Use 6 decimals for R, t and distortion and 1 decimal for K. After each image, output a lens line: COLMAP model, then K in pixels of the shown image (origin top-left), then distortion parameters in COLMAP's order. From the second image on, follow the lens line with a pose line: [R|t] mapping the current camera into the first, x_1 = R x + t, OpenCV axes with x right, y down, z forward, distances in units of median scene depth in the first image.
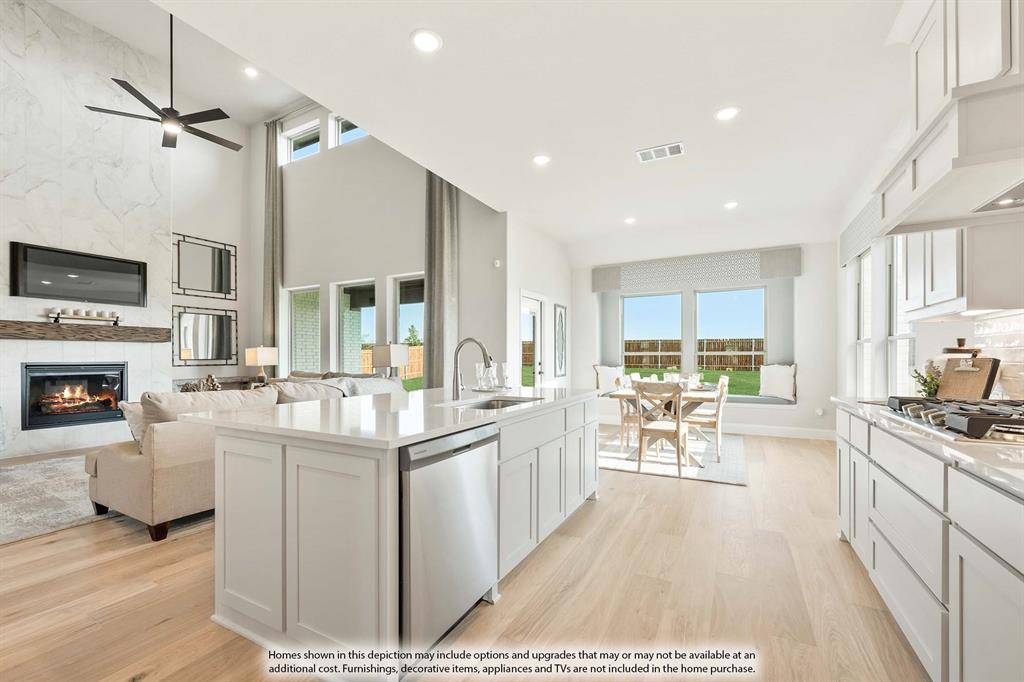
lens RADIAL K [[415.6, 0, 507.3], [0, 415.6, 358.7], [0, 0, 1]] dist [0.001239, -0.001409]
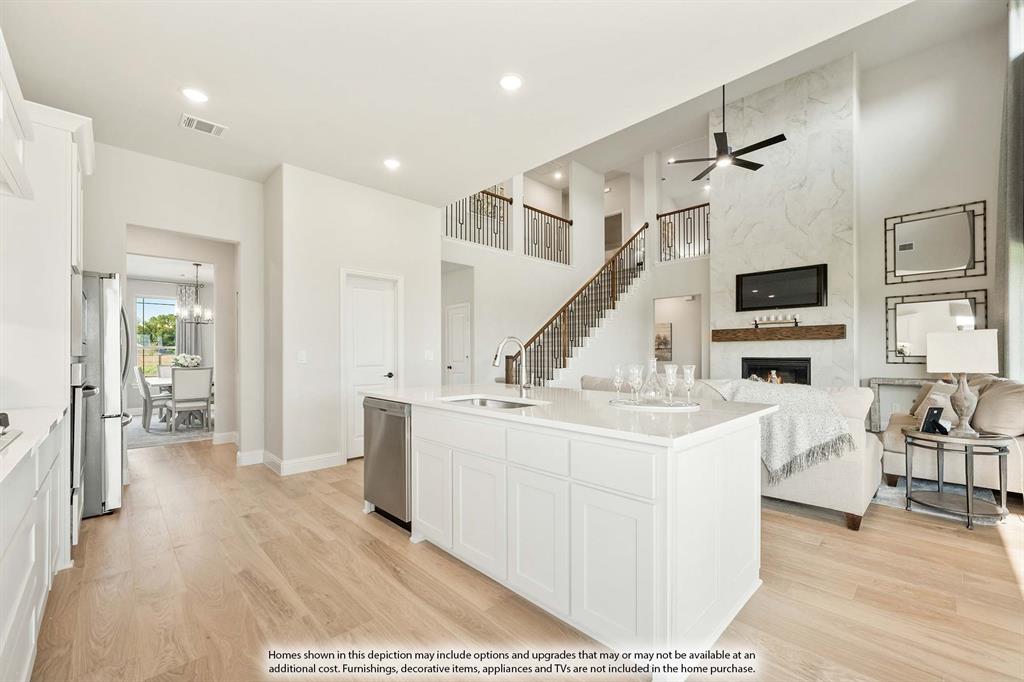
lens RADIAL K [[415.6, 0, 516.2], [0, 415.6, 355.3], [0, 0, 1]] dist [0.001239, -0.001409]
pose [[-0.296095, 0.006898, -0.955133, 0.336125], [-0.000568, 0.999972, 0.007398, -0.005250], [0.955158, 0.002733, -0.296083, 0.503903]]
